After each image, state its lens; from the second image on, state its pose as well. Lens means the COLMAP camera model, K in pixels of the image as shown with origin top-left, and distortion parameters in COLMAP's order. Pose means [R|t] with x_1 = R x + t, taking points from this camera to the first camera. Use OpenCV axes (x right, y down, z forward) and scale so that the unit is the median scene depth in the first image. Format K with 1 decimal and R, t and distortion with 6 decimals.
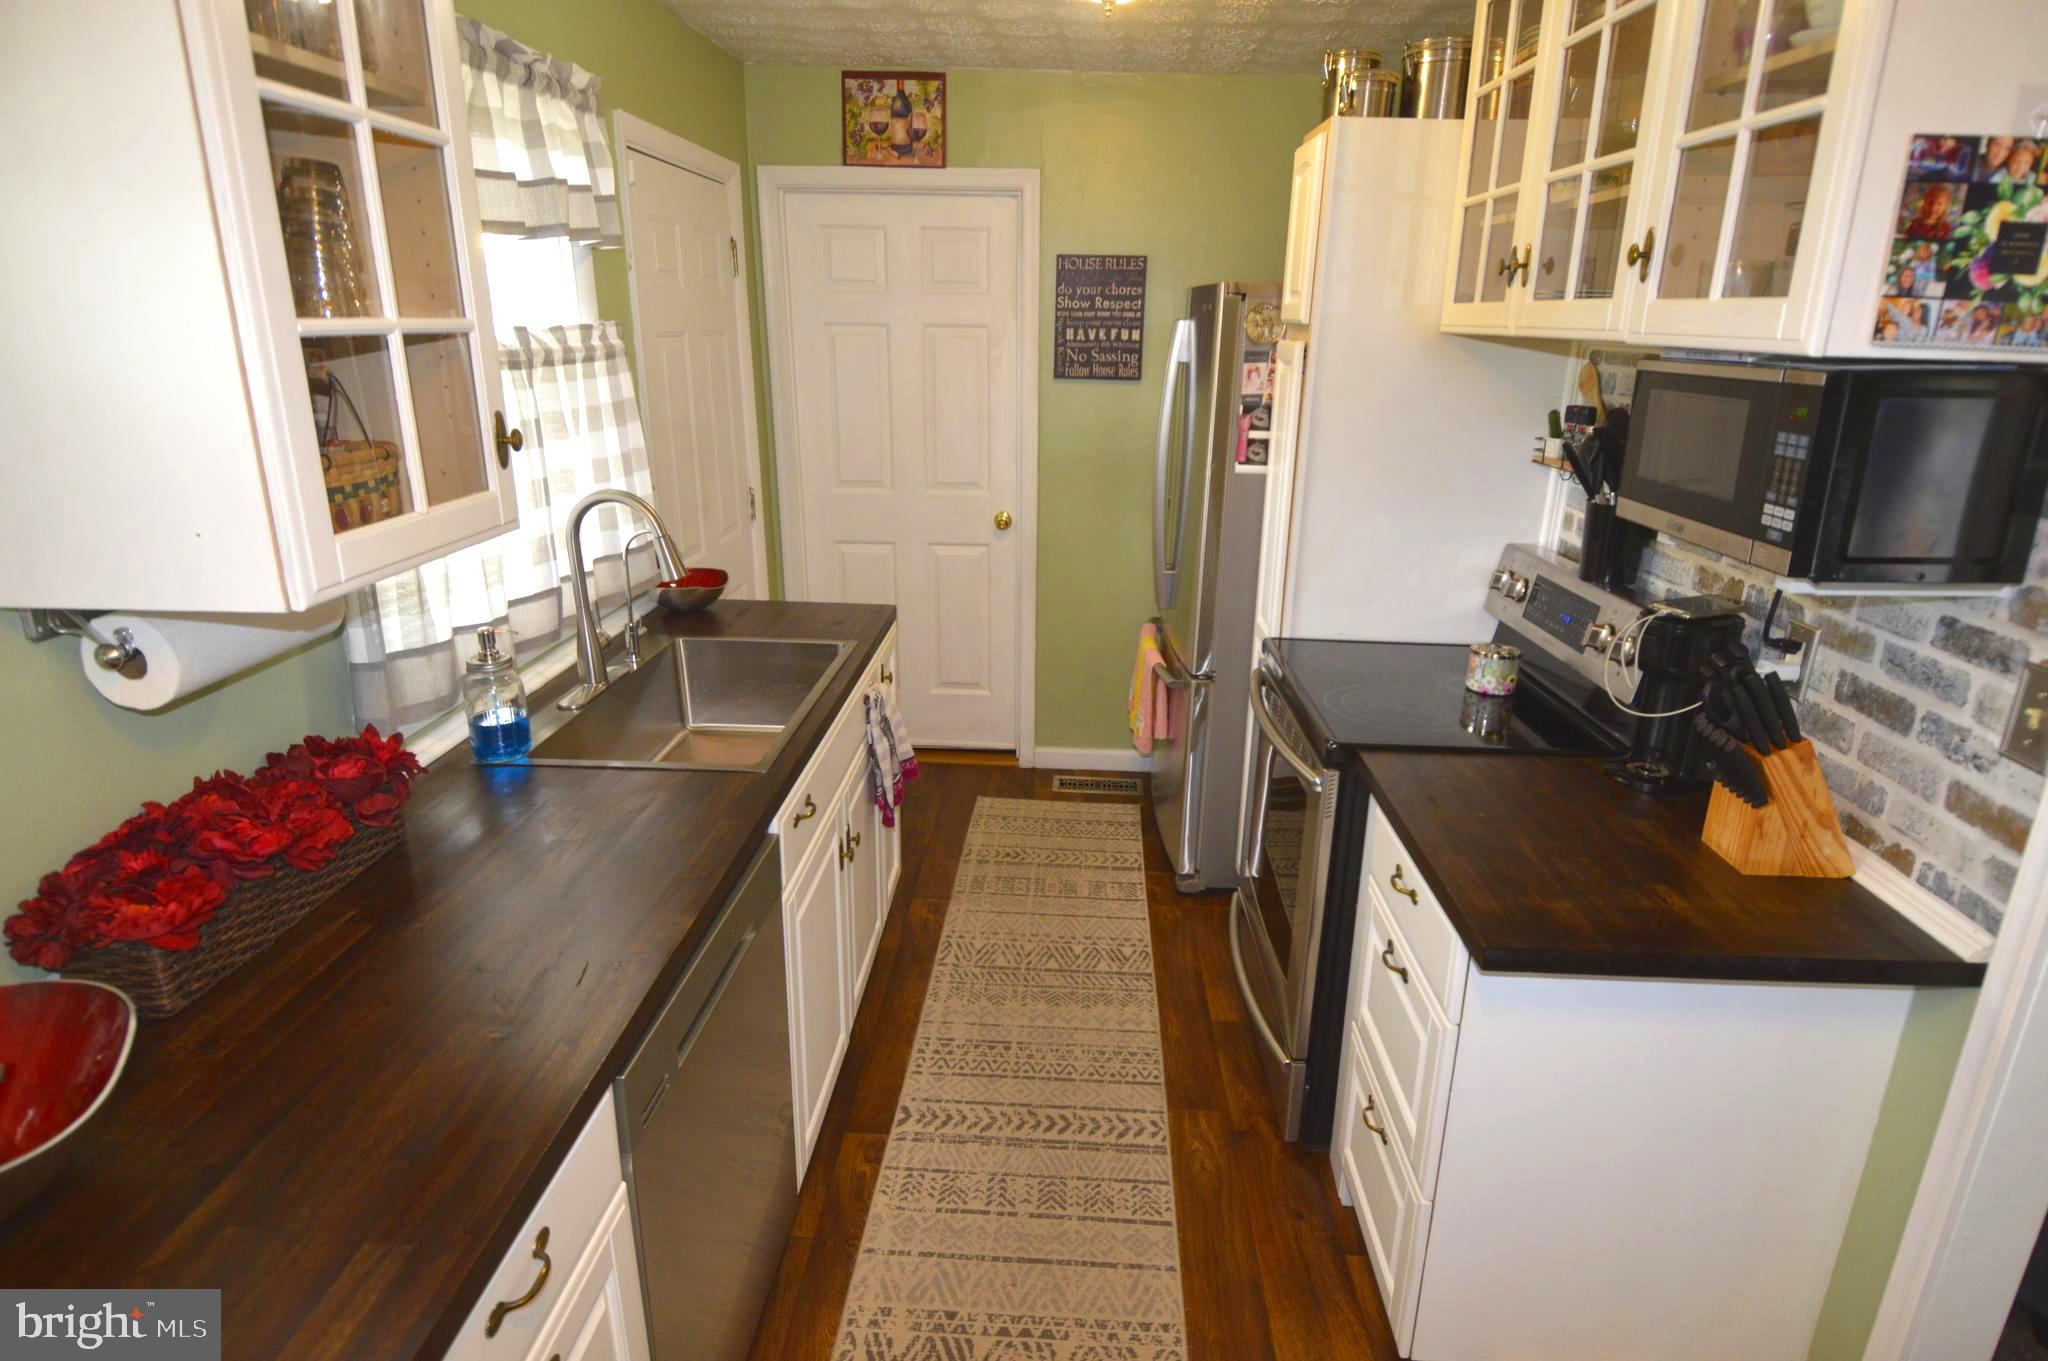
lens RADIAL K [[1091.4, 0, 1052.3], [0, 1091.4, 667.9], [0, 0, 1]] dist [0.014282, -0.023252]
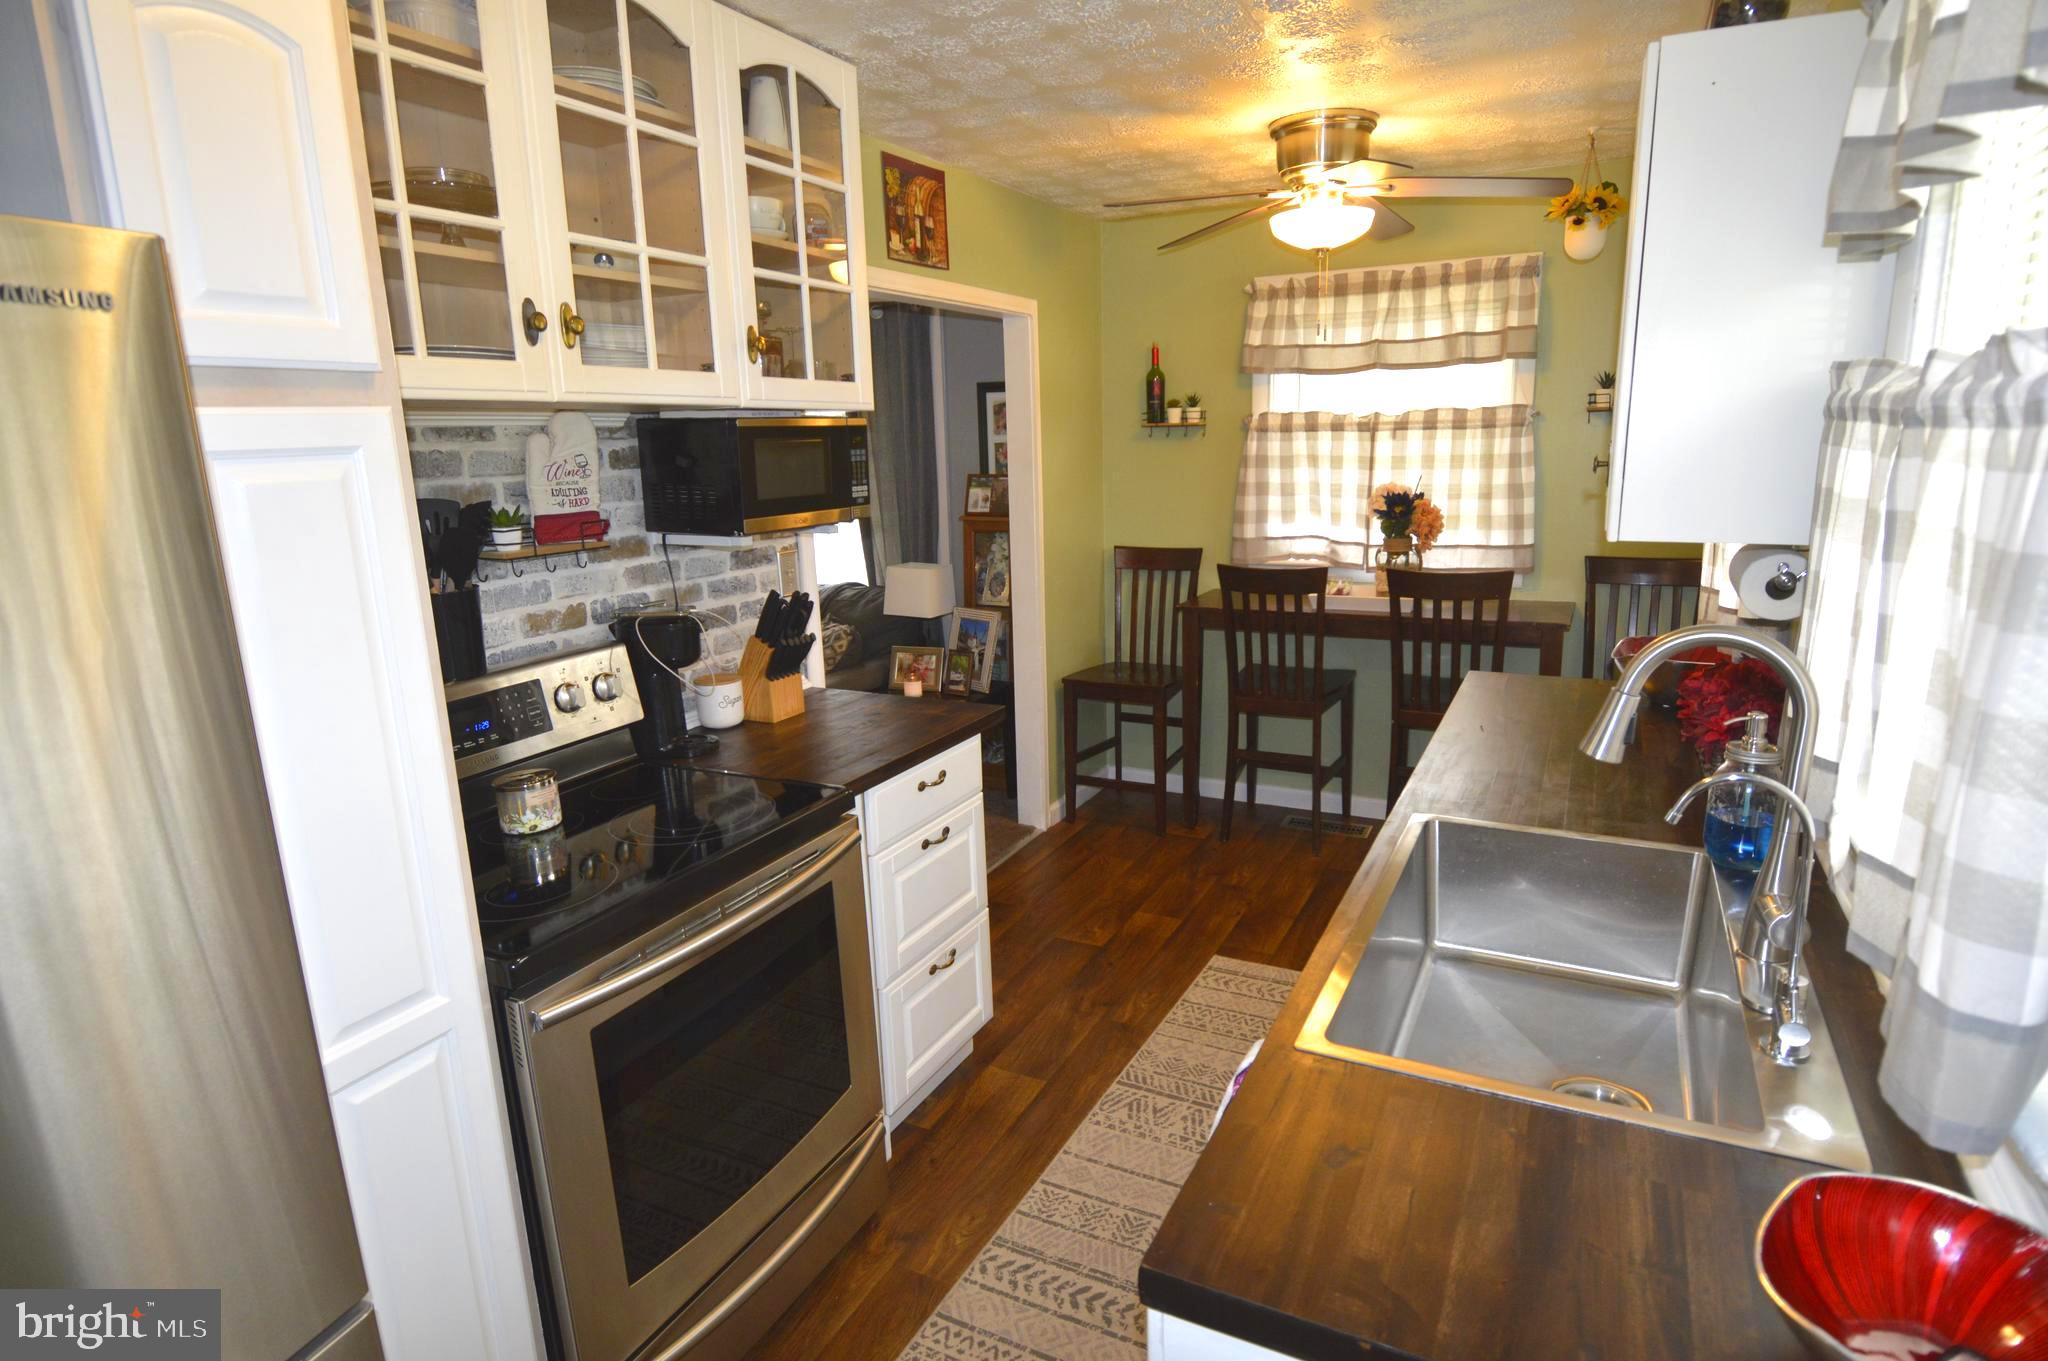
lens RADIAL K [[1091.4, 0, 1051.1], [0, 1091.4, 664.3], [0, 0, 1]] dist [0.014282, -0.023252]
pose [[-0.905720, -0.085195, 0.415226, -0.285998], [0.133915, 0.871908, 0.471002, -0.426536], [-0.402166, 0.482201, -0.778296, 1.446882]]
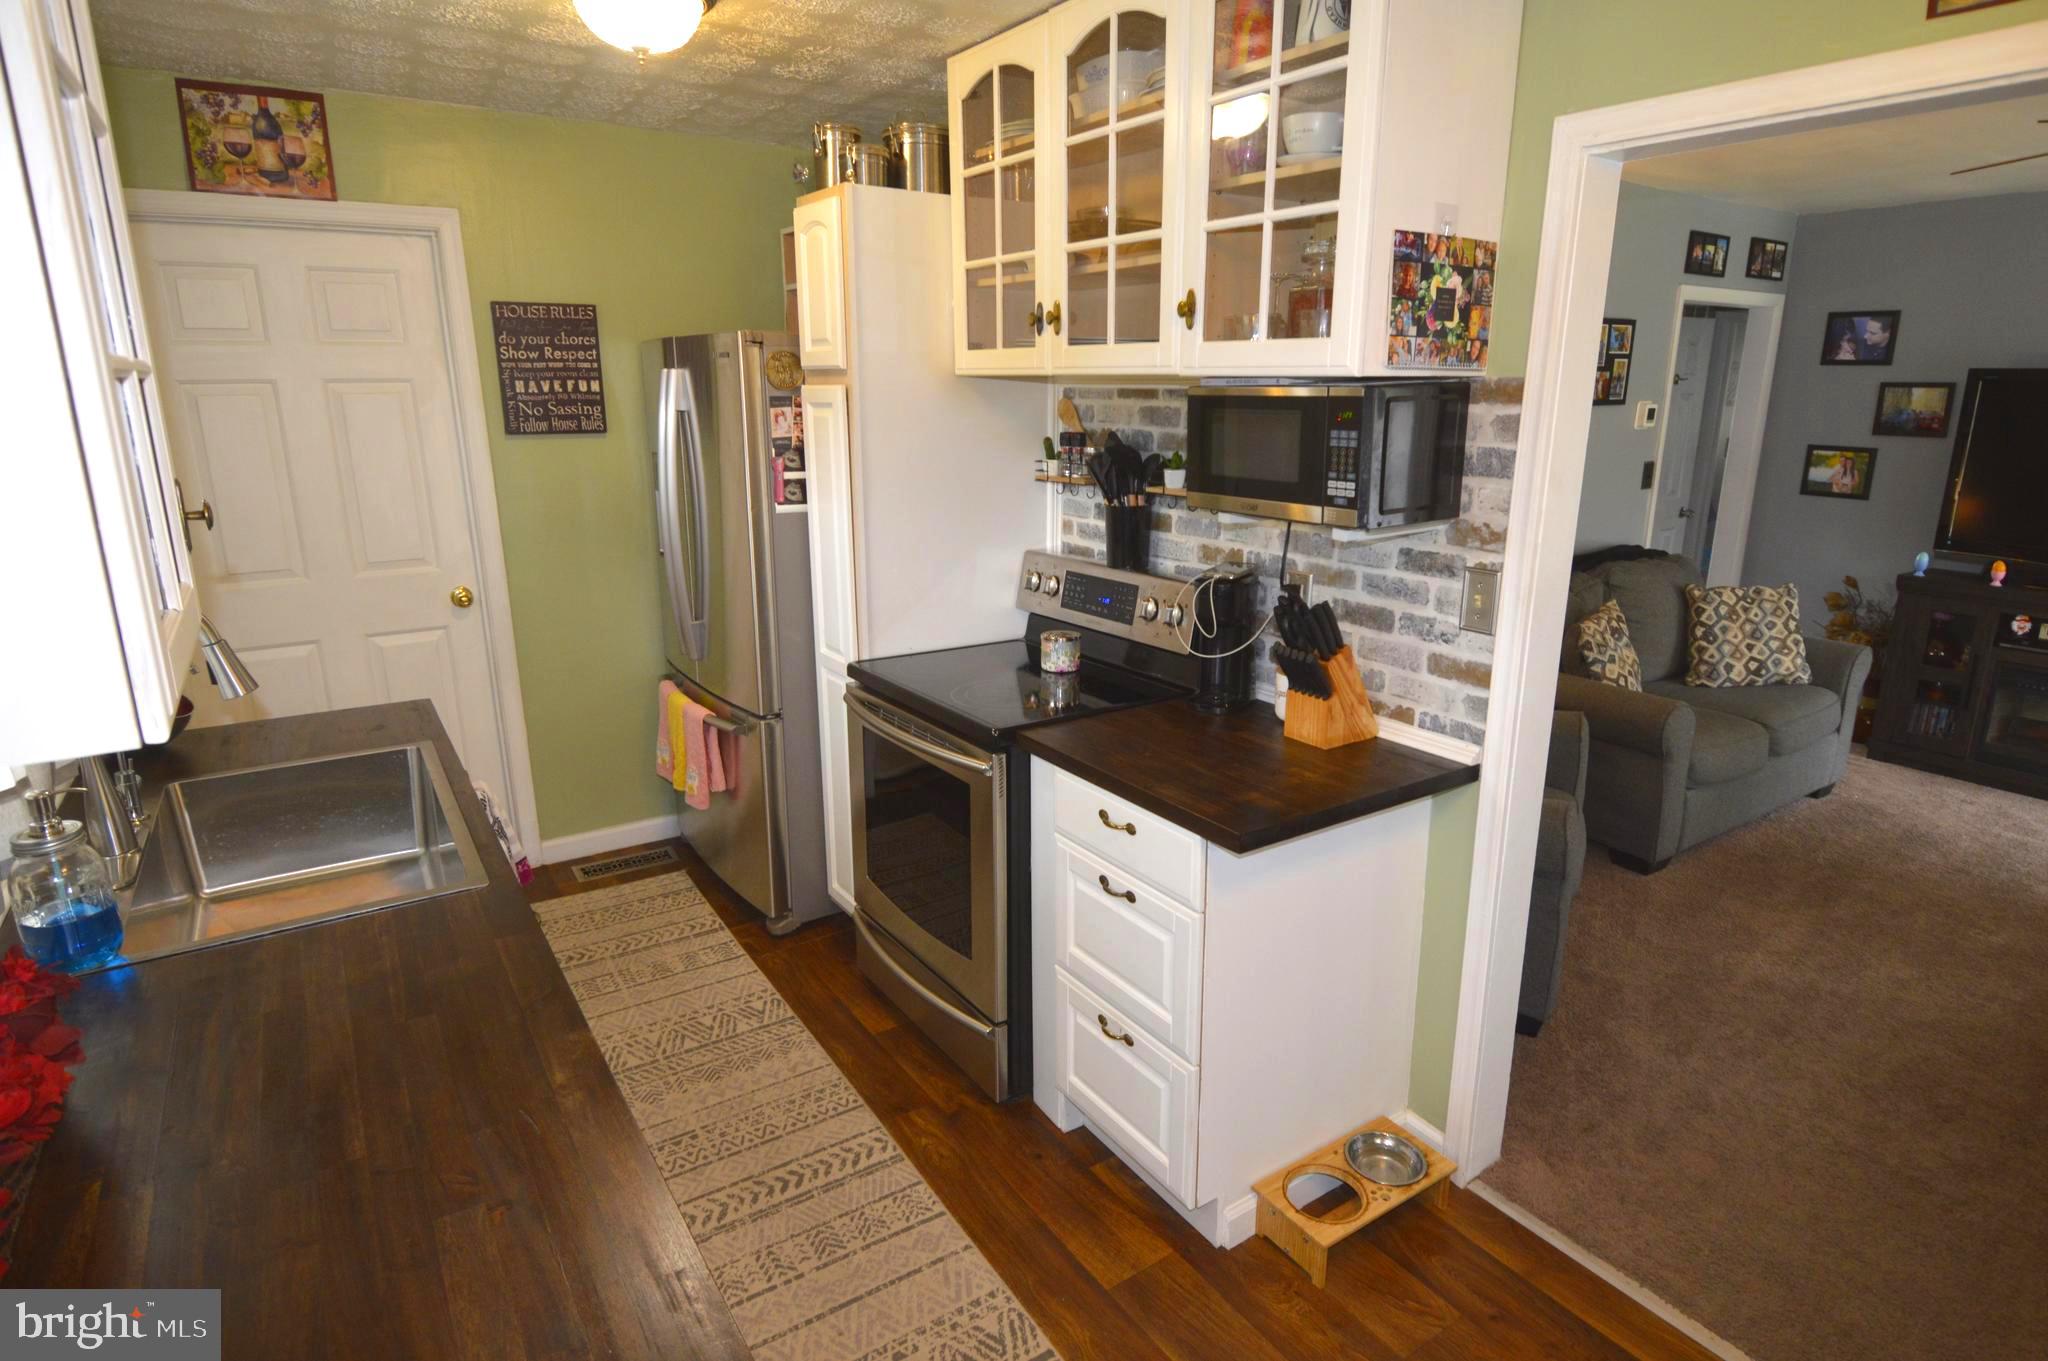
lens RADIAL K [[1091.4, 0, 1045.8], [0, 1091.4, 666.8], [0, 0, 1]] dist [0.014282, -0.023252]
pose [[0.813946, -0.165039, 0.557005, -0.278331], [0.191583, 0.981417, 0.010833, 0.001537], [-0.548442, 0.097895, 0.830439, 0.022269]]
